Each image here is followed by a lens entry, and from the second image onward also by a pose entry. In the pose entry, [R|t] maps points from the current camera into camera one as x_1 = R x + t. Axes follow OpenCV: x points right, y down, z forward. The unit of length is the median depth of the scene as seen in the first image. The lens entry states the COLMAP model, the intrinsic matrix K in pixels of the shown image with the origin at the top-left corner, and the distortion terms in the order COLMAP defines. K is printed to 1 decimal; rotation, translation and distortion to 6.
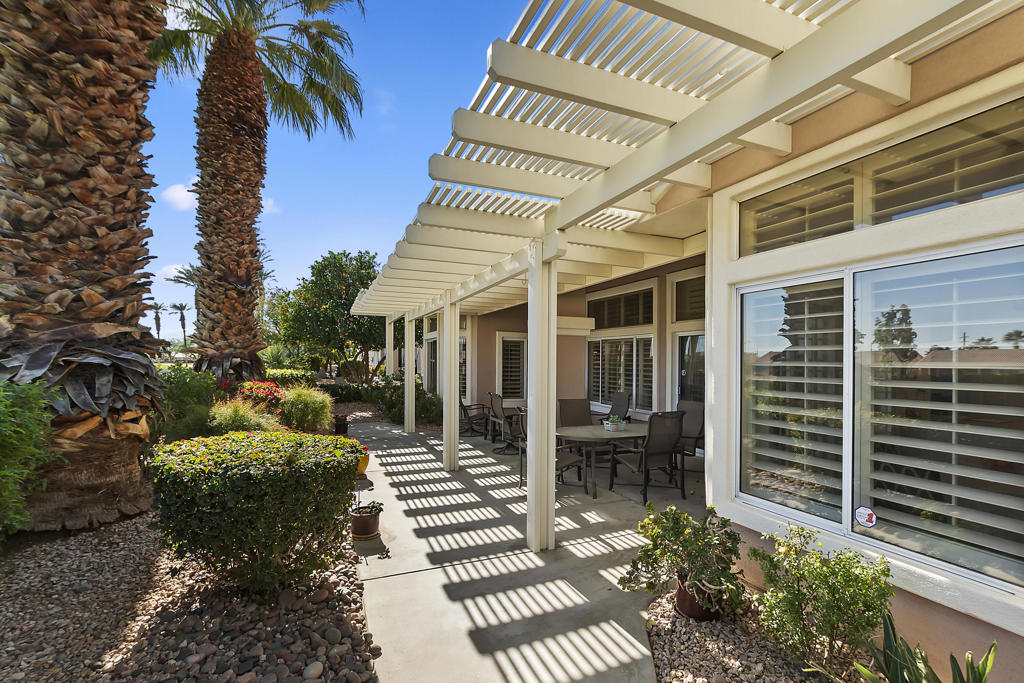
lens RADIAL K [[462.5, 0, 515.8], [0, 462.5, 355.1], [0, 0, 1]] dist [-0.039877, 0.011313]
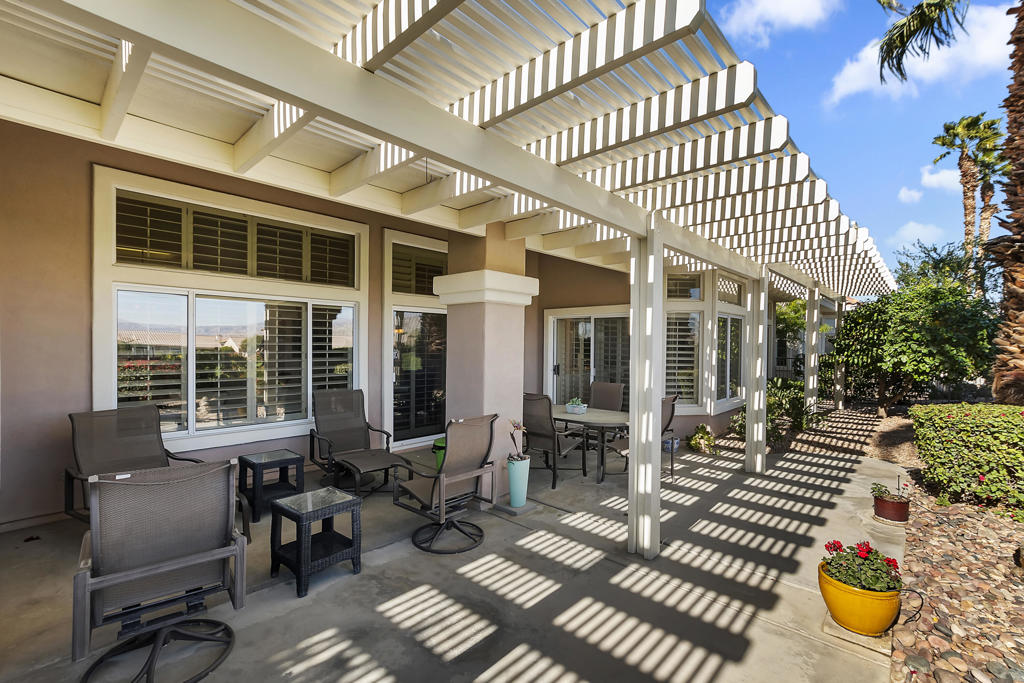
lens RADIAL K [[462.5, 0, 515.8], [0, 462.5, 355.1], [0, 0, 1]] dist [-0.039877, 0.011313]
pose [[-0.423996, -0.014630, 0.905546, -0.532084], [-0.007211, 0.999892, 0.012778, 0.026551], [-0.905636, -0.001112, -0.424055, 1.331659]]
